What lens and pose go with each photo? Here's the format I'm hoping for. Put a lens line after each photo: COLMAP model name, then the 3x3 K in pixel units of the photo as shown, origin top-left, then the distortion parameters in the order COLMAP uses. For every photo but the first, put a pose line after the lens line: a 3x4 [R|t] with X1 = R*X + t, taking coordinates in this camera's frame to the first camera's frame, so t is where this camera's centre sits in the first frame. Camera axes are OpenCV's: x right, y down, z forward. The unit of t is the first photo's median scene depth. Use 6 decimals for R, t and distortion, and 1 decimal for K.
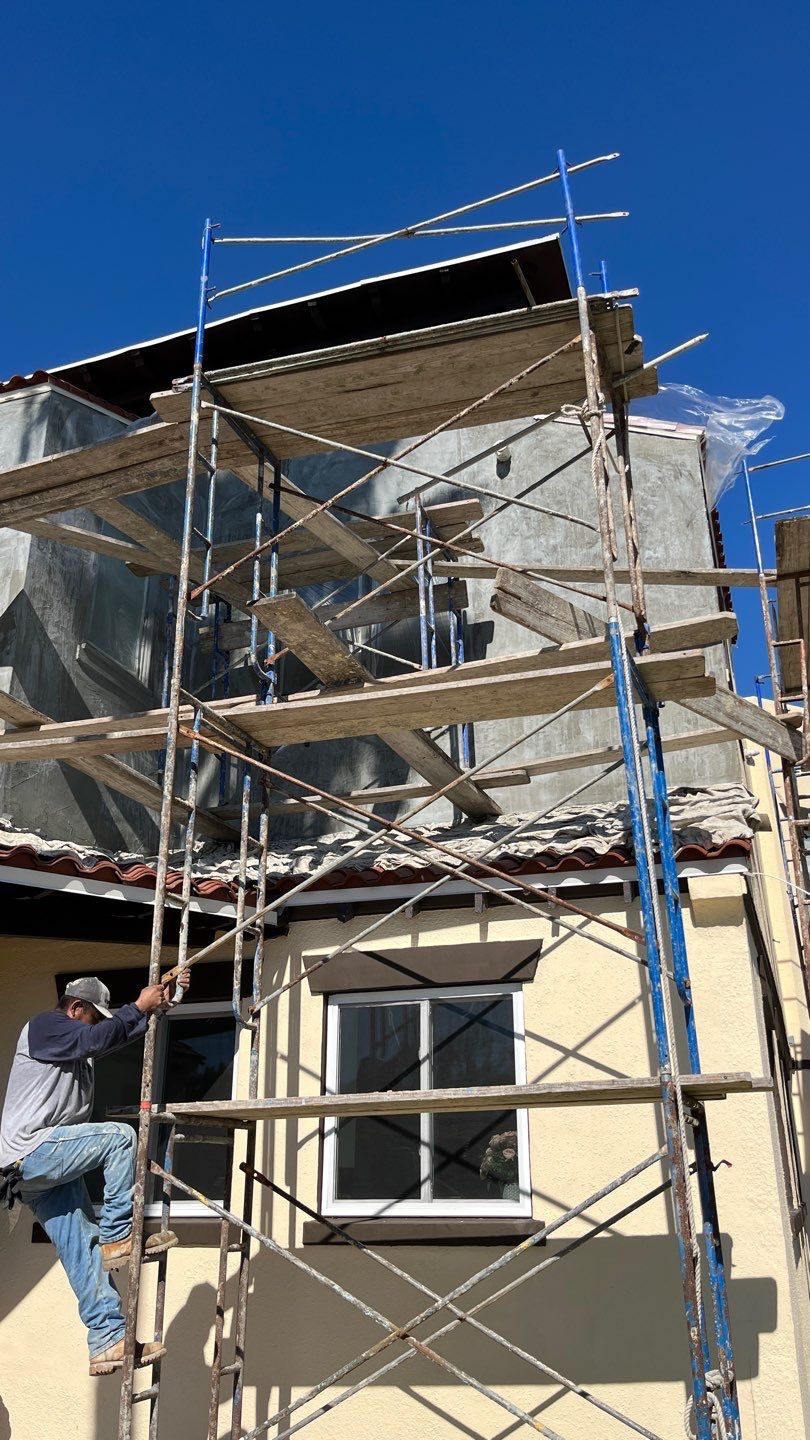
lens RADIAL K [[1122.0, 0, 410.8], [0, 1122.0, 722.1], [0, 0, 1]] dist [0.032772, -0.027067]
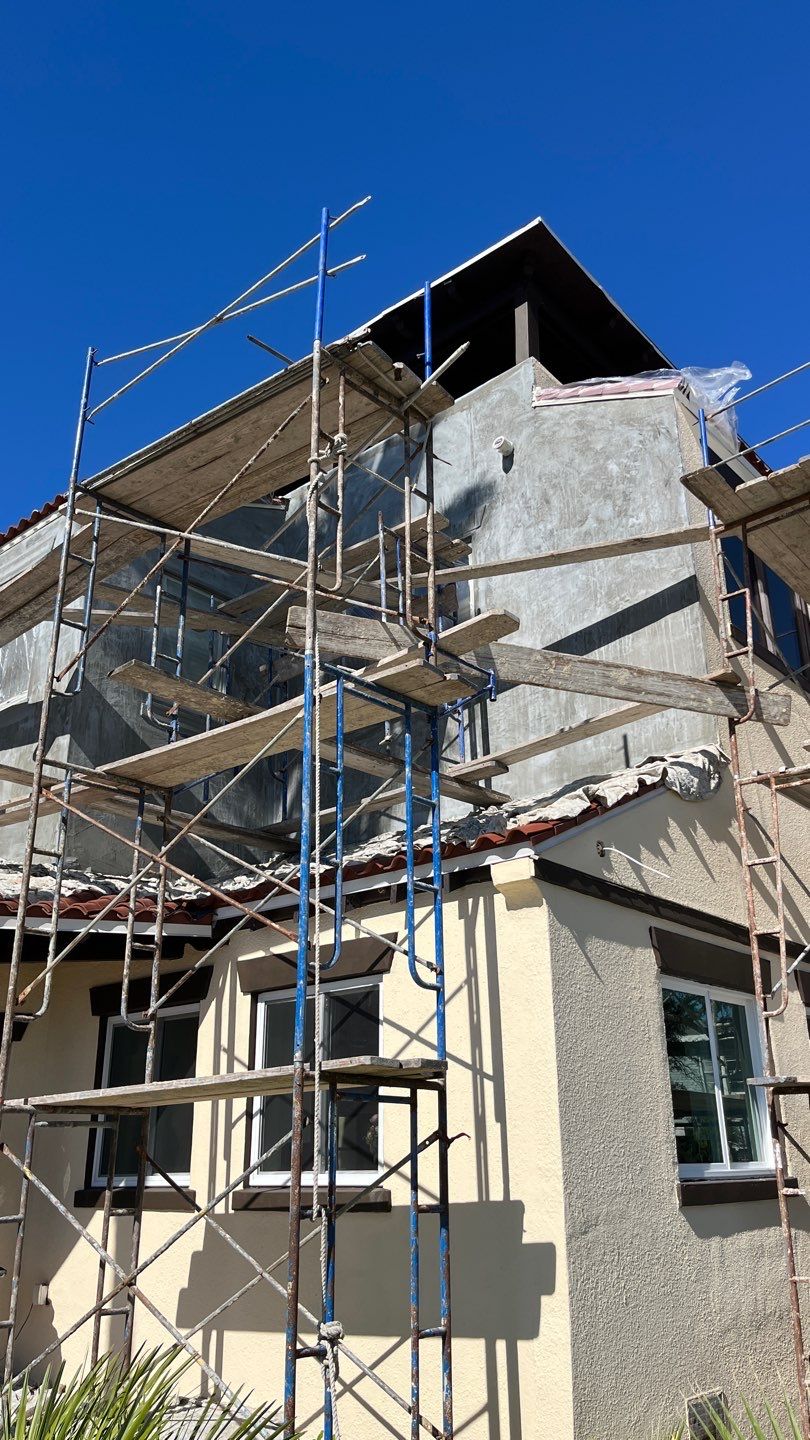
lens RADIAL K [[1122.0, 0, 410.8], [0, 1122.0, 708.5], [0, 0, 1]] dist [0.032772, -0.027067]
pose [[0.925679, -0.149819, -0.347379, 0.475430], [0.154170, 0.987927, -0.015252, -0.002006], [0.345470, -0.039437, 0.937601, -0.005983]]
